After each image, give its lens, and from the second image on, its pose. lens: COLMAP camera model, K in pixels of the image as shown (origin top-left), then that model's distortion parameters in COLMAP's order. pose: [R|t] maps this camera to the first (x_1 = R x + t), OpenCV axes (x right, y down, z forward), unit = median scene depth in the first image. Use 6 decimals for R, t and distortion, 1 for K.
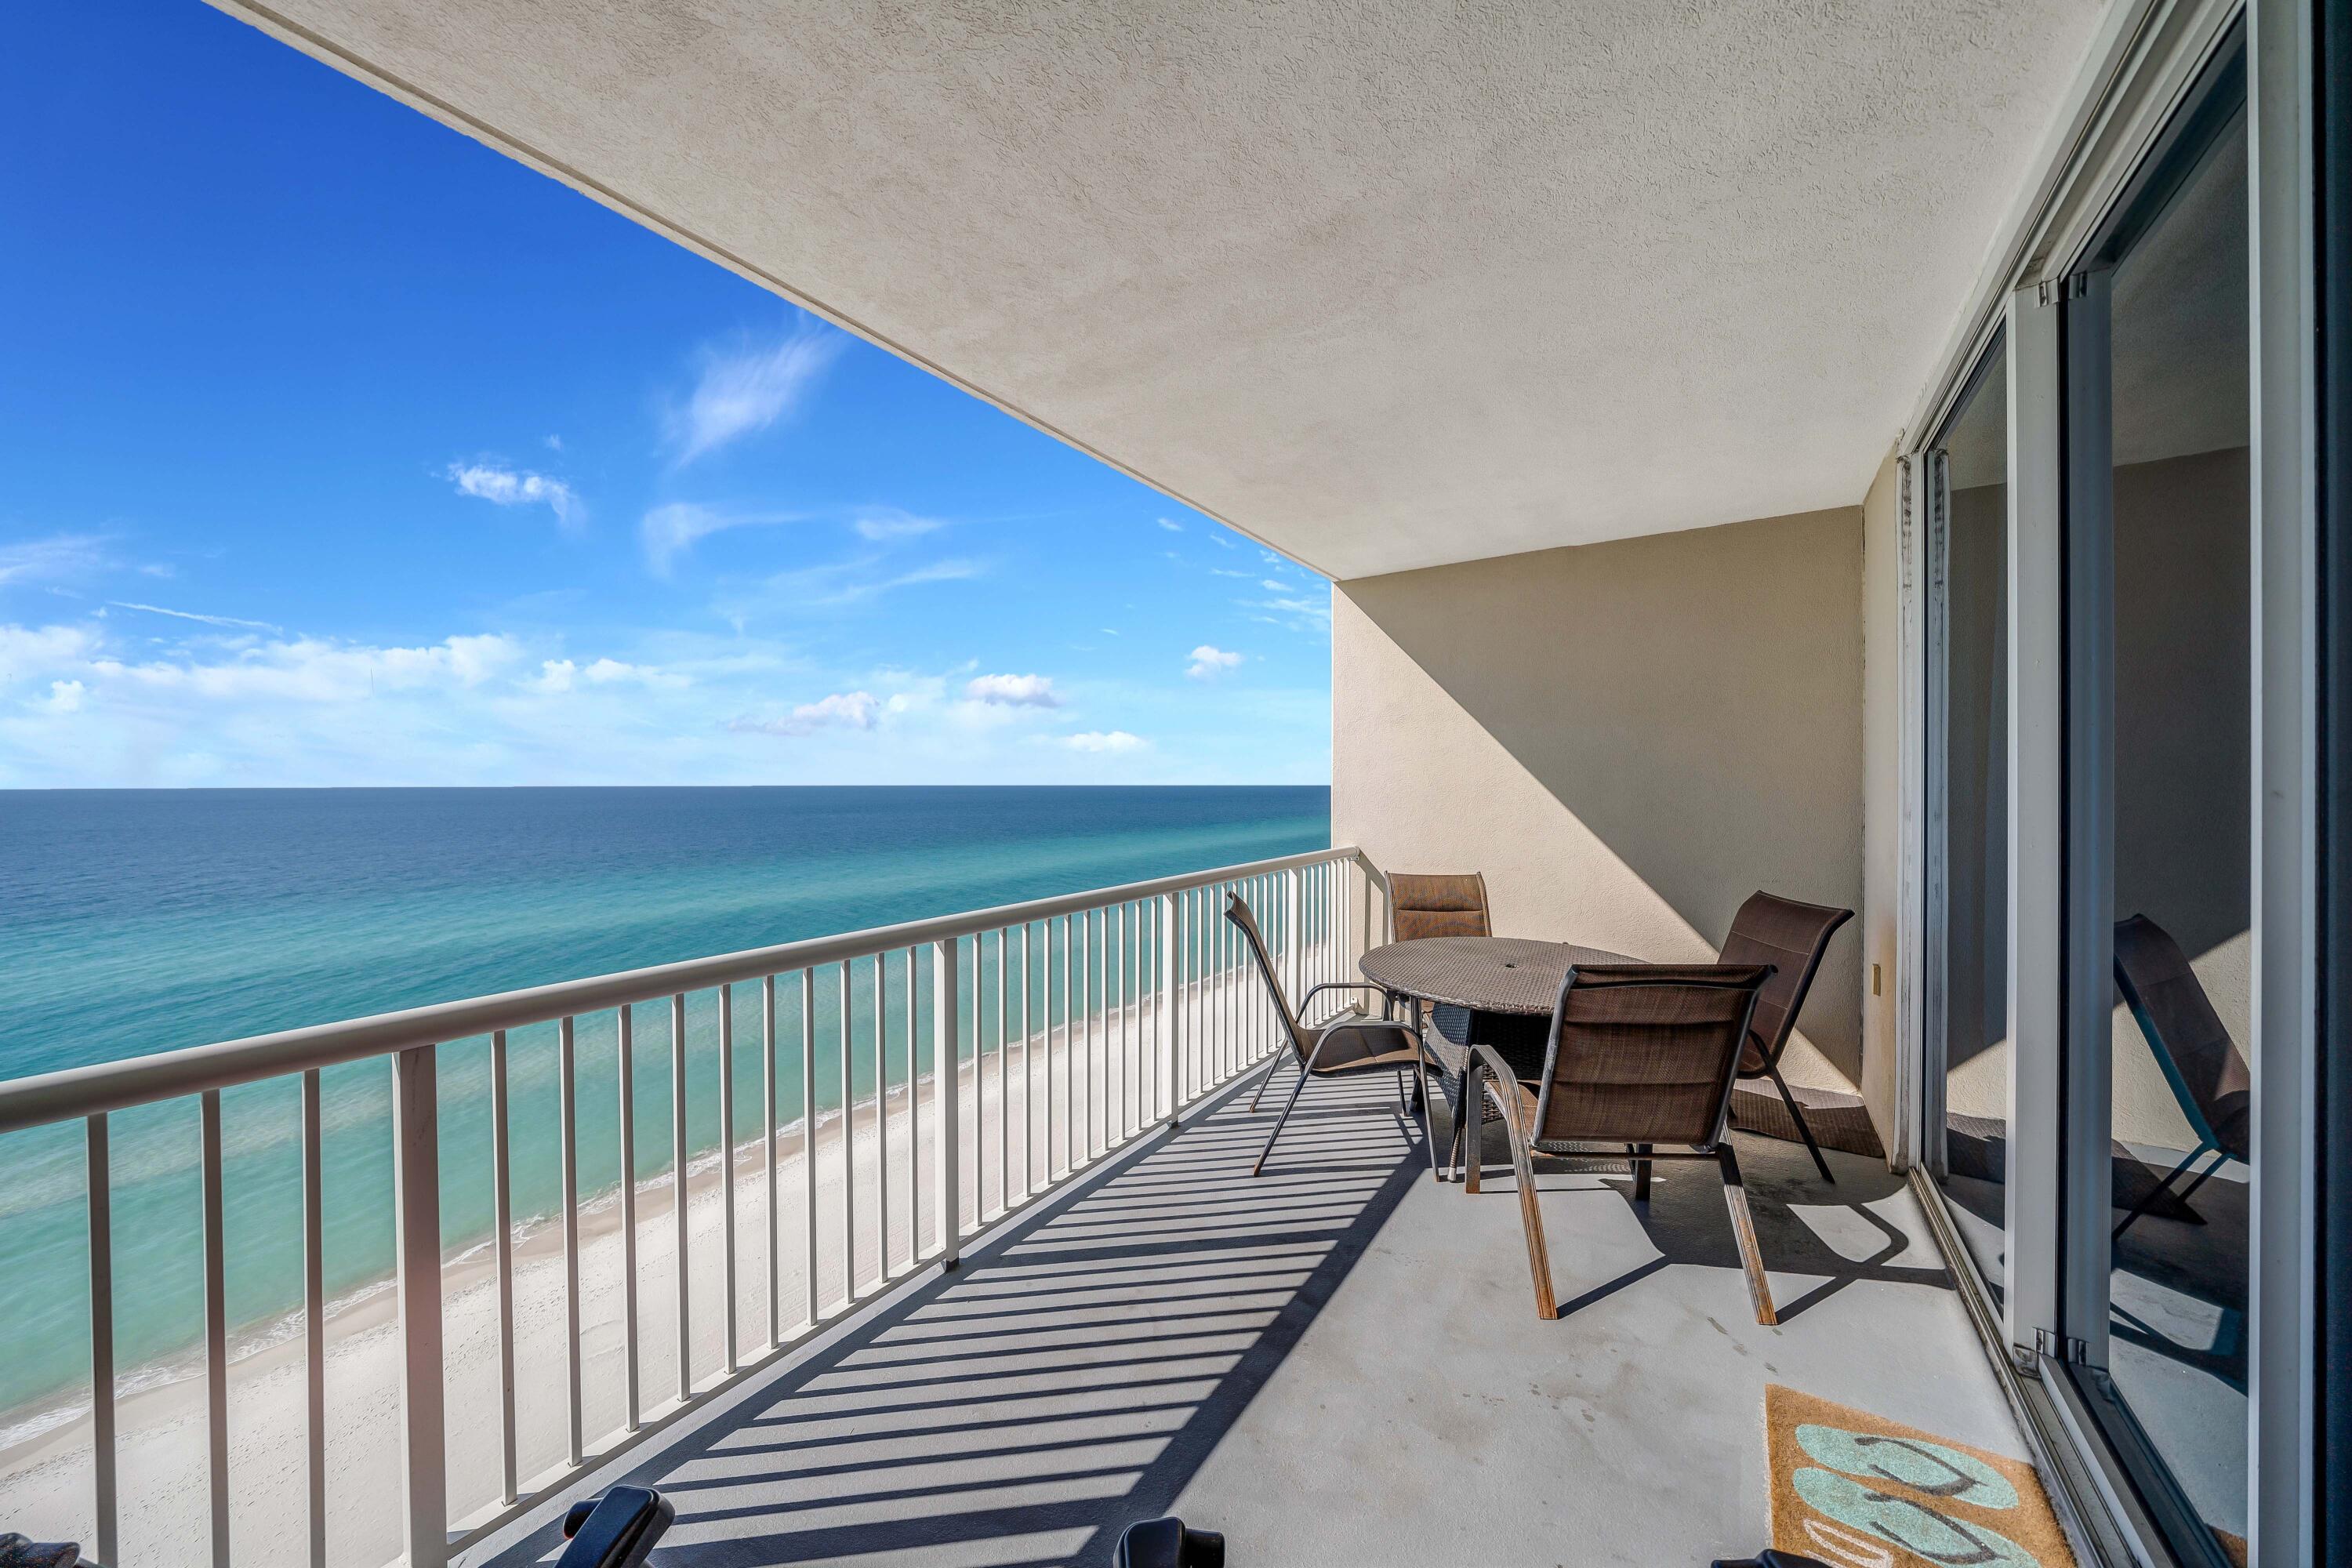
lens RADIAL K [[790.5, 0, 1176.0], [0, 790.5, 784.0], [0, 0, 1]] dist [-0.002795, -0.000115]
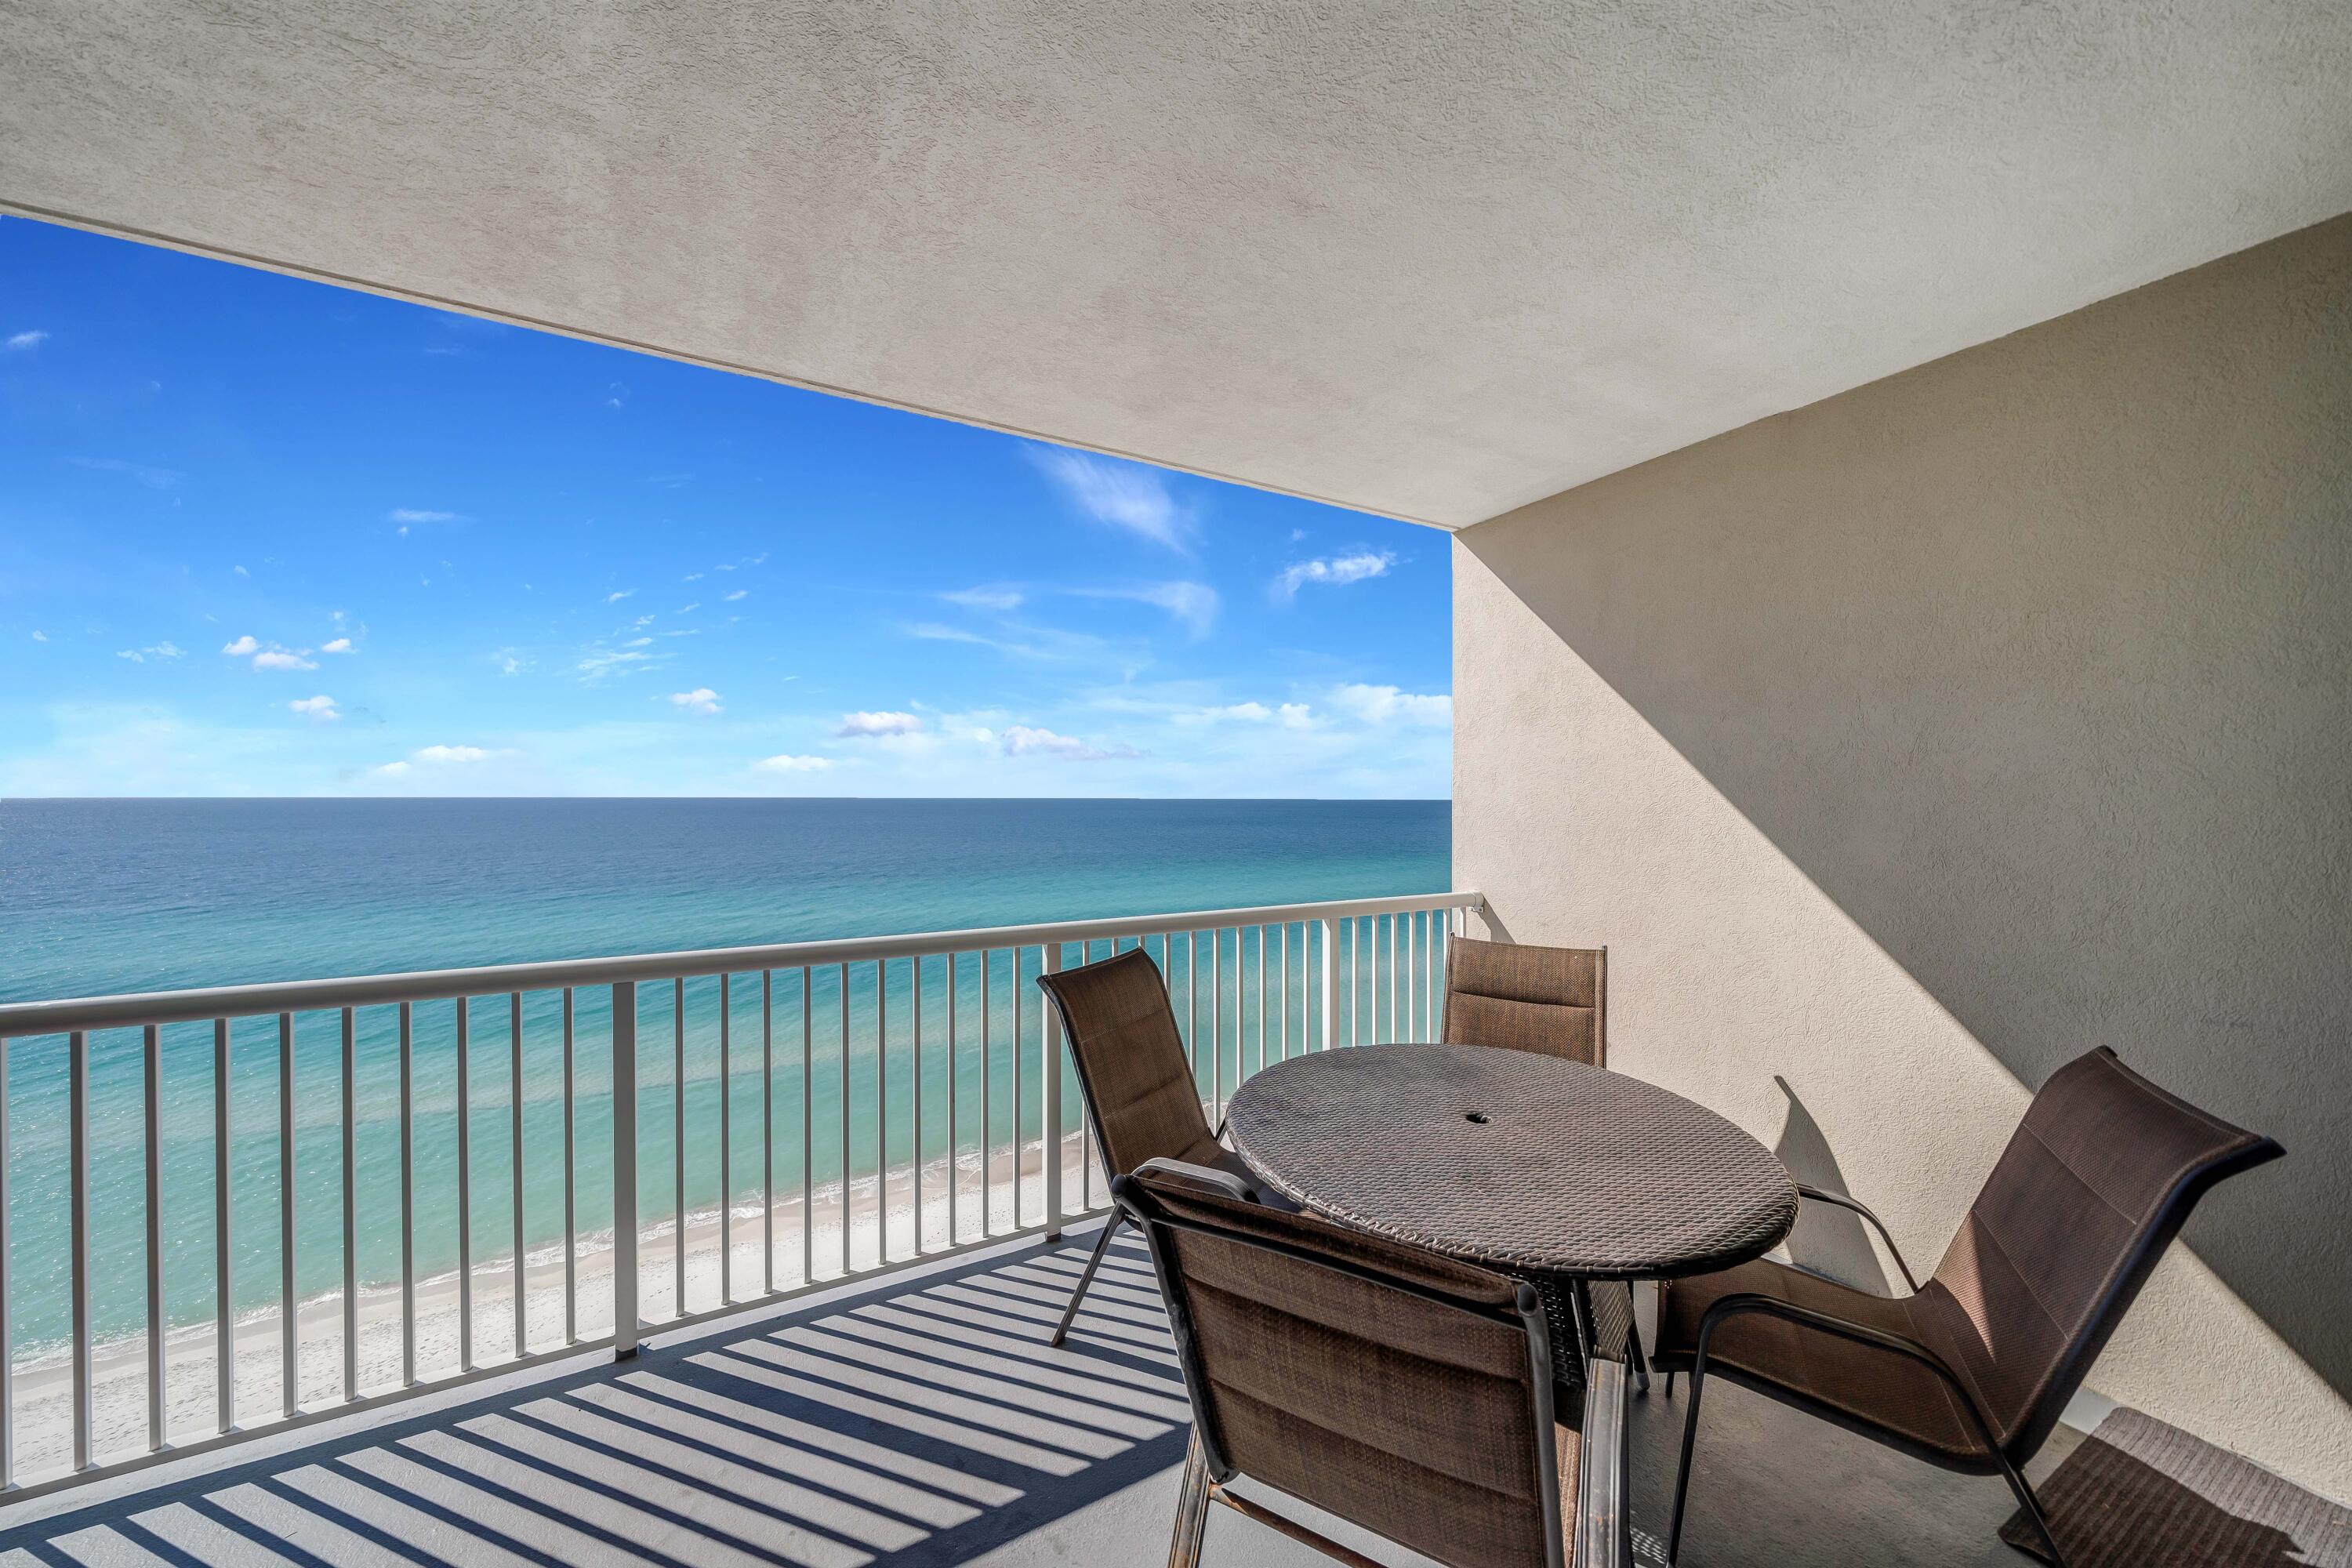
lens RADIAL K [[799.8, 0, 1175.9], [0, 799.8, 795.6], [0, 0, 1]] dist [-0.001779, -0.000147]
pose [[0.892341, 0.000156, -0.451361, 0.545793], [-0.002262, 0.999989, -0.004128, -0.011684], [0.451356, 0.004704, 0.892332, 0.390015]]
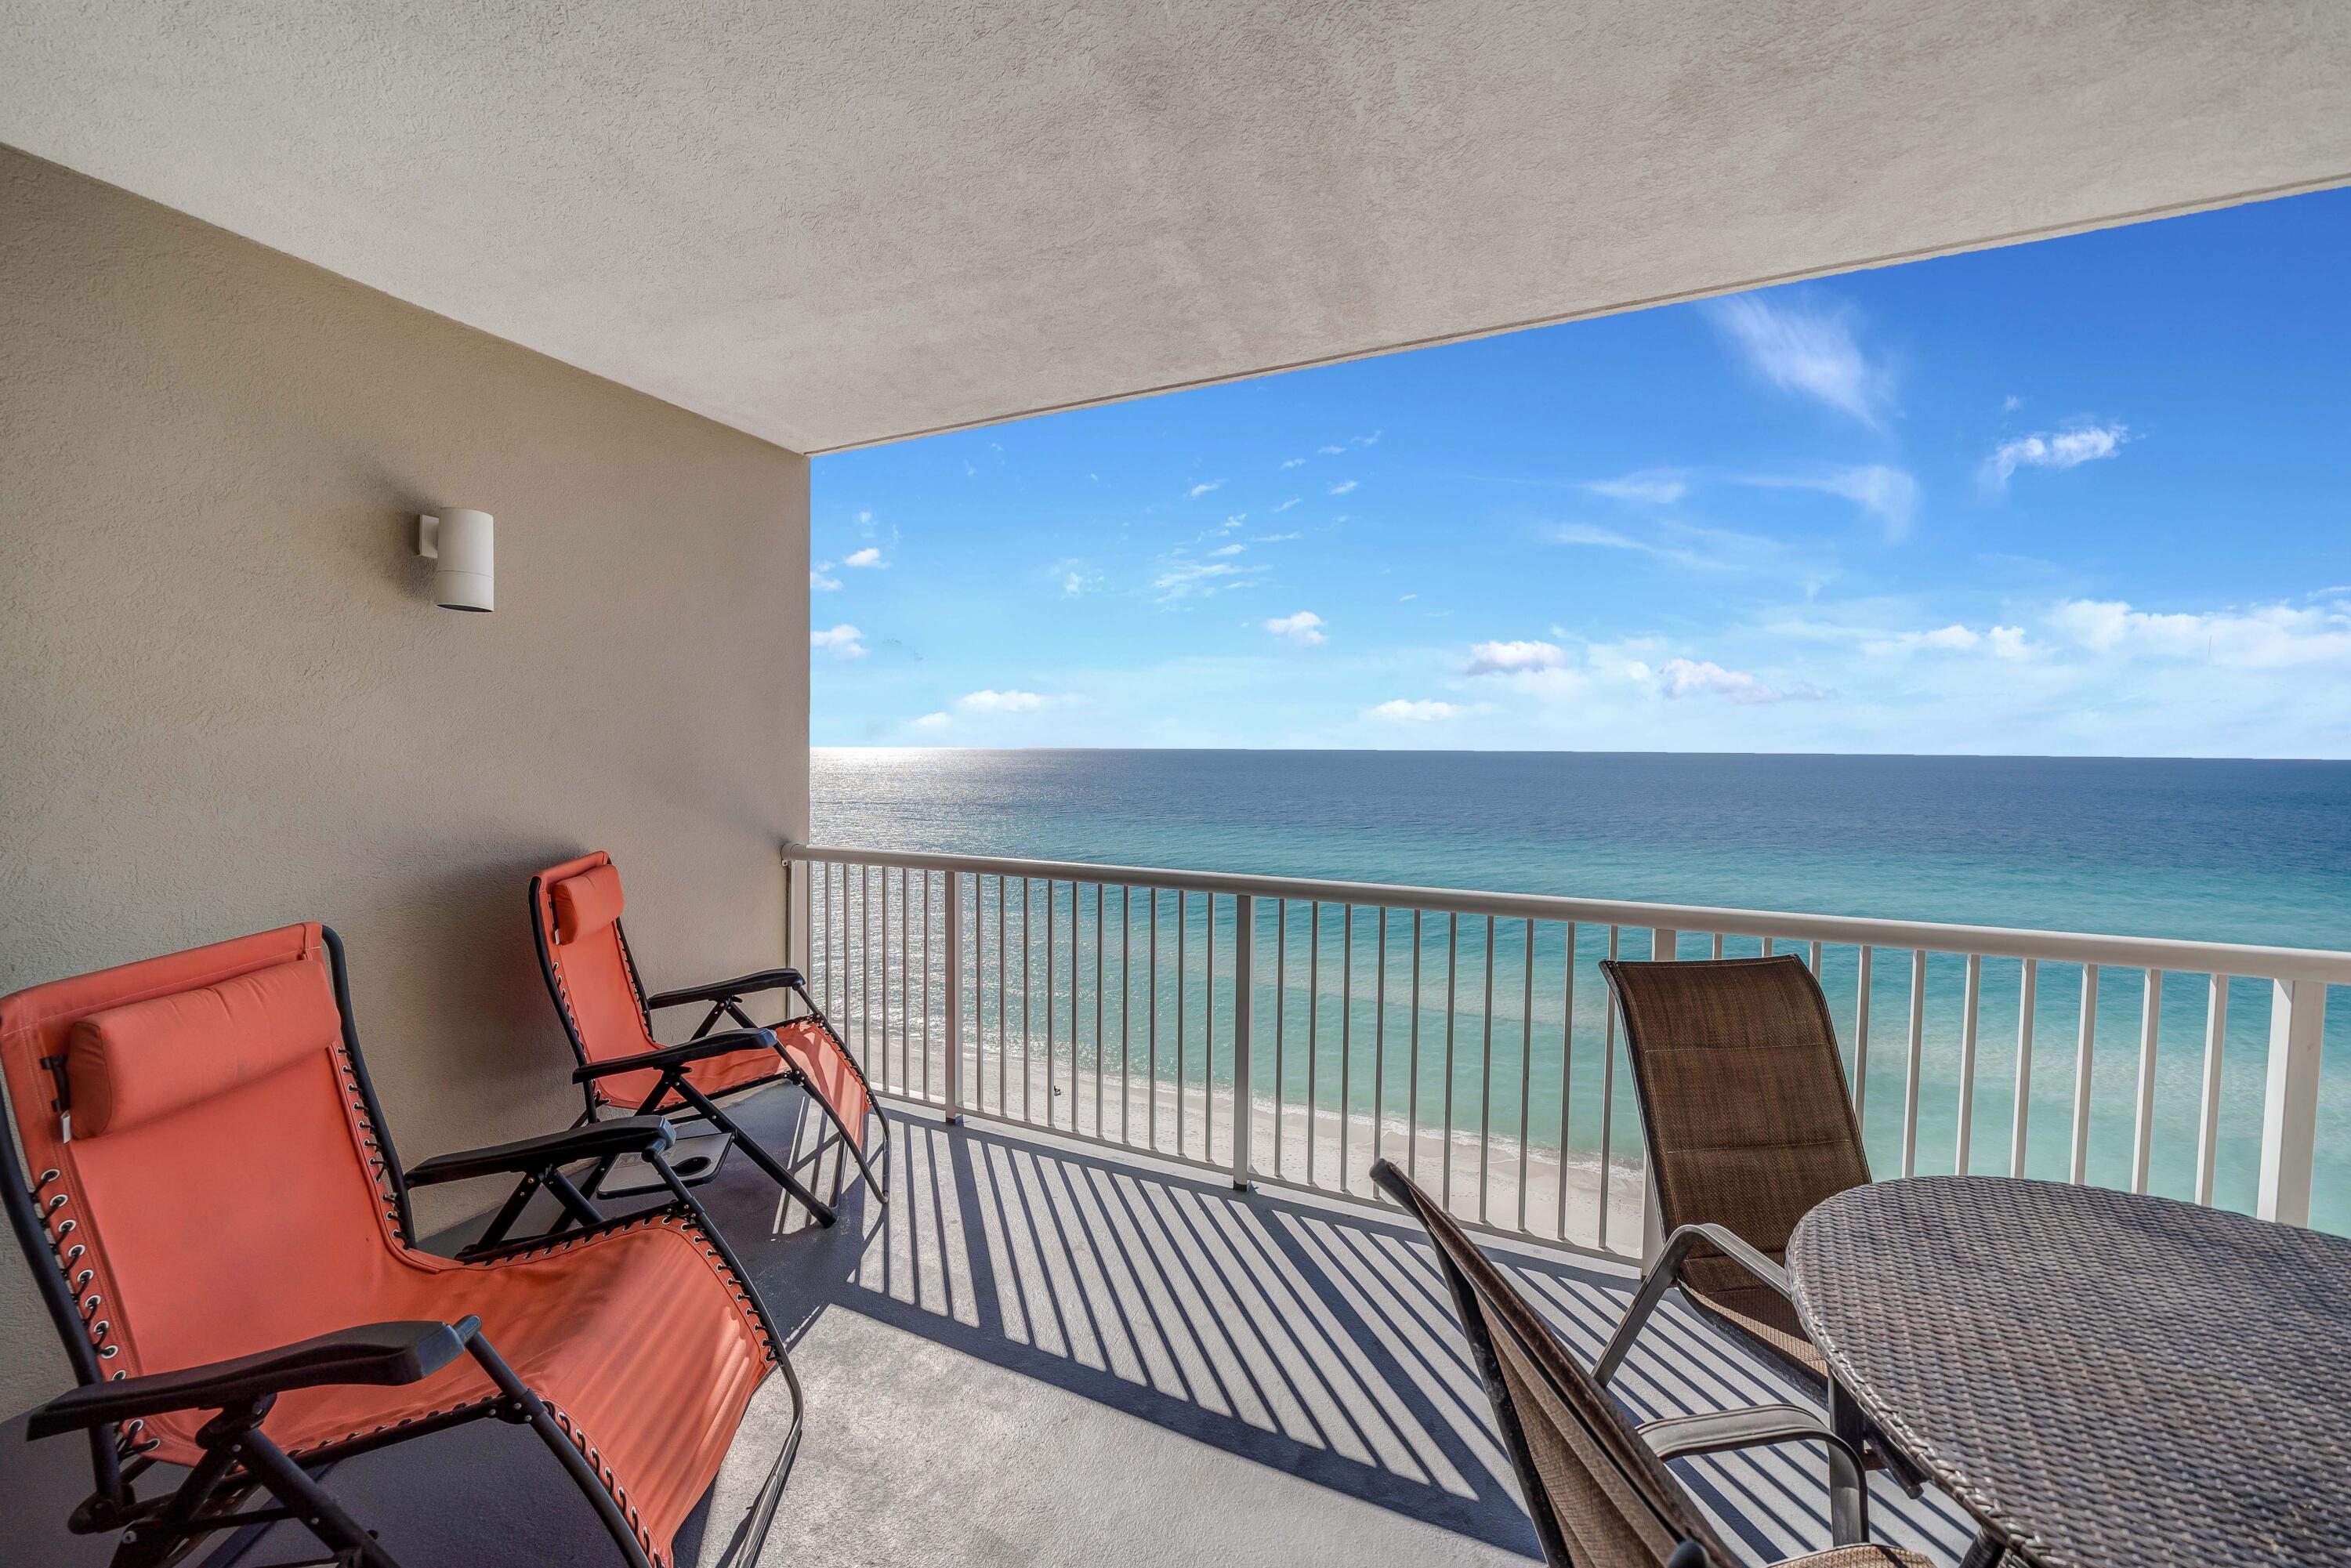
lens RADIAL K [[820.7, 0, 1172.5], [0, 820.7, 780.4], [0, 0, 1]] dist [-0.012101, -0.000018]
pose [[0.200336, 0.042204, -0.978818, 0.662809], [-0.008173, 0.999109, 0.041406, -0.012984], [0.979693, -0.000295, 0.200503, 0.551017]]
